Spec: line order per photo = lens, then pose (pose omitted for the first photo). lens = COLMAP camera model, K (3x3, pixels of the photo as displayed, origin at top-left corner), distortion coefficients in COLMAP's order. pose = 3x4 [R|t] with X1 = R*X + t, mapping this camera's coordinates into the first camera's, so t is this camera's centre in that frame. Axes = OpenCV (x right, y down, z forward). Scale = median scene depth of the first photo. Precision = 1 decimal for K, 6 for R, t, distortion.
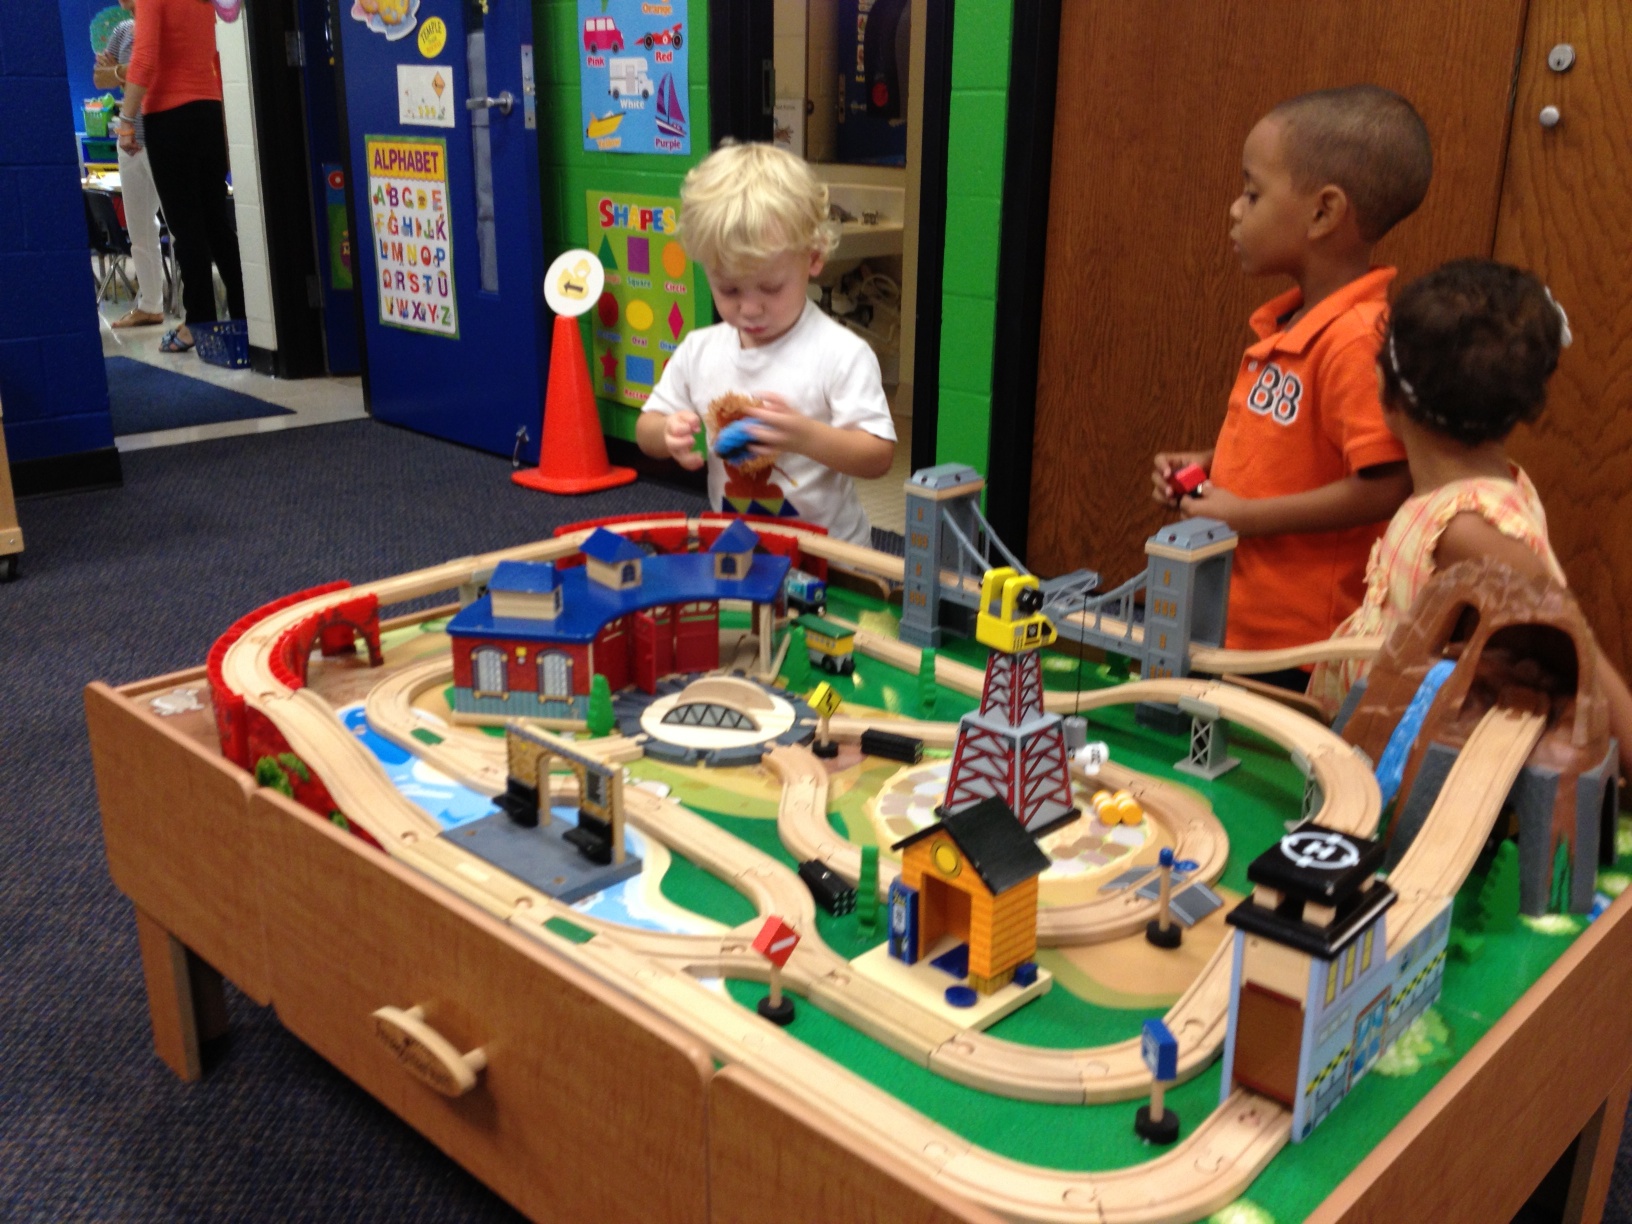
lens RADIAL K [[1556.8, 0, 820.5], [0, 1556.8, 610.2], [0, 0, 1]] dist [0.173531, -0.402068]
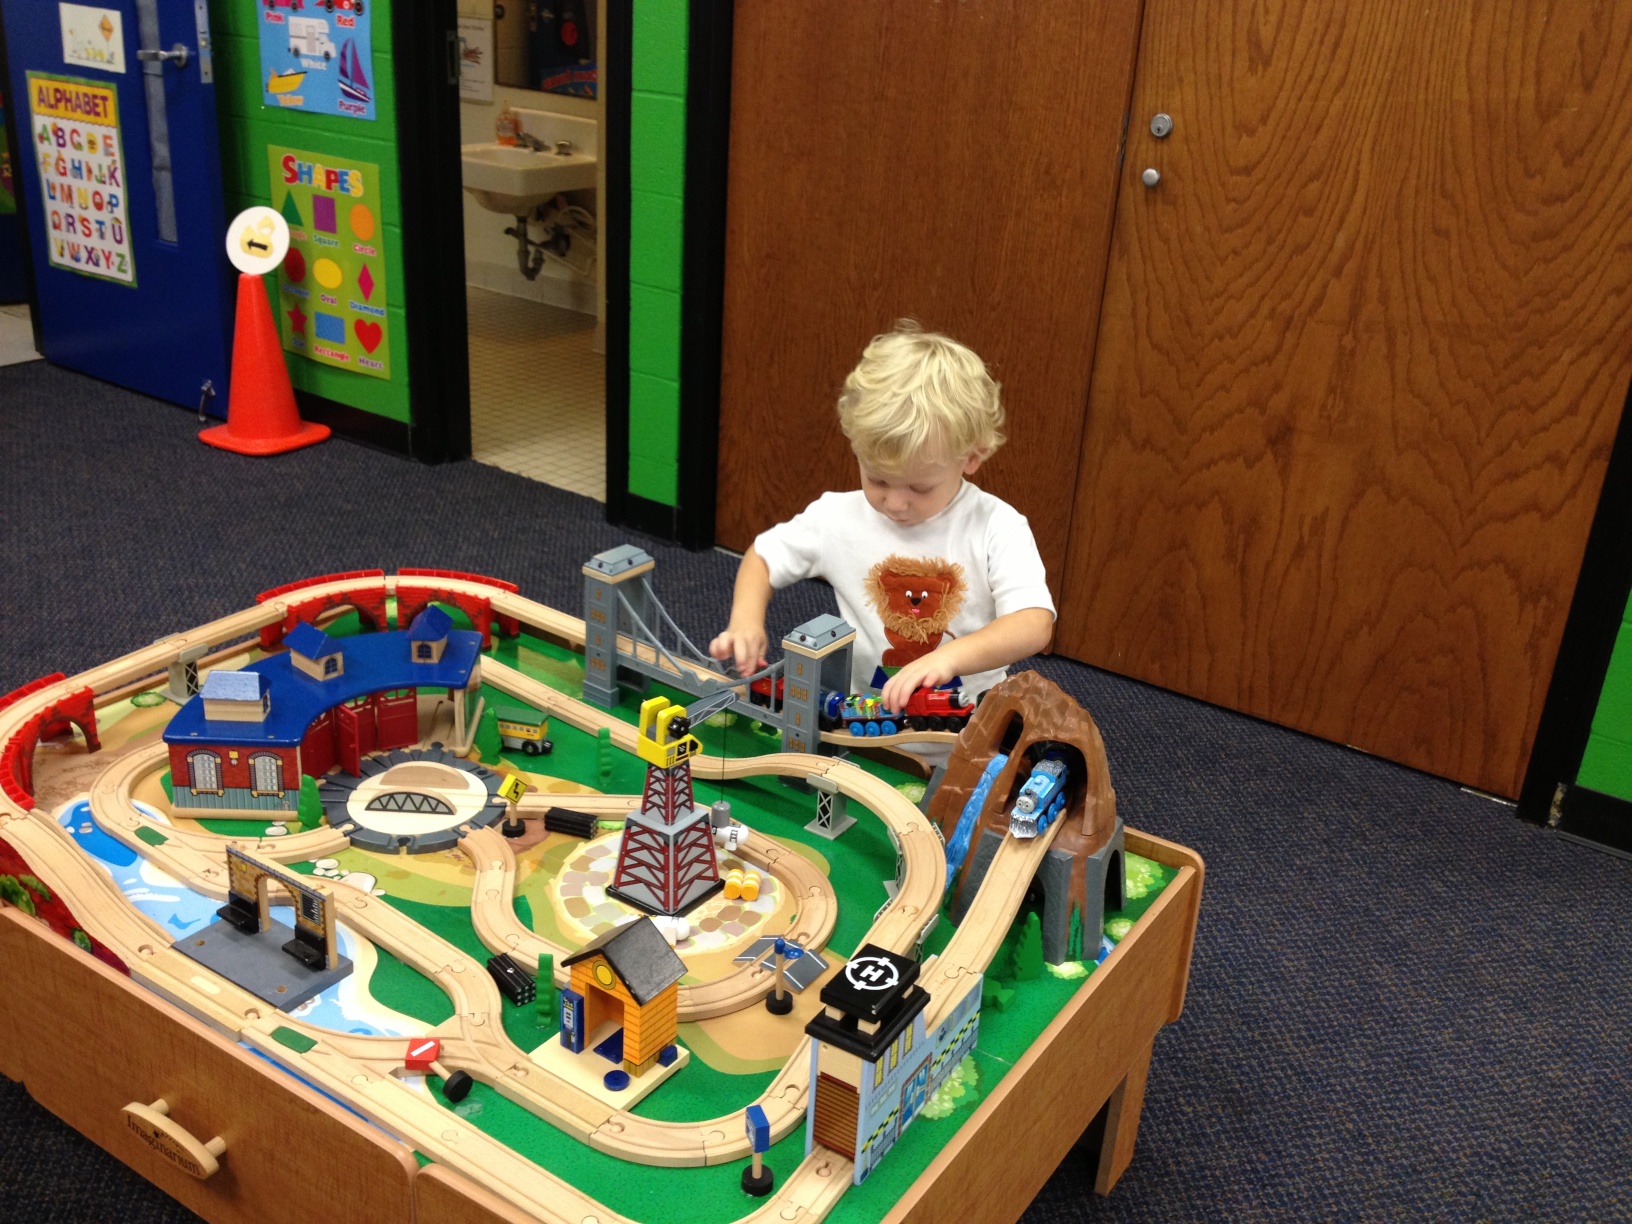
lens RADIAL K [[1556.8, 0, 820.5], [0, 1556.8, 610.2], [0, 0, 1]] dist [0.173531, -0.402068]
pose [[0.983498, -0.023513, 0.179384, 0.021763], [0.008311, 0.996344, 0.085032, -0.171147], [-0.180727, -0.082138, 0.980097, -0.183389]]
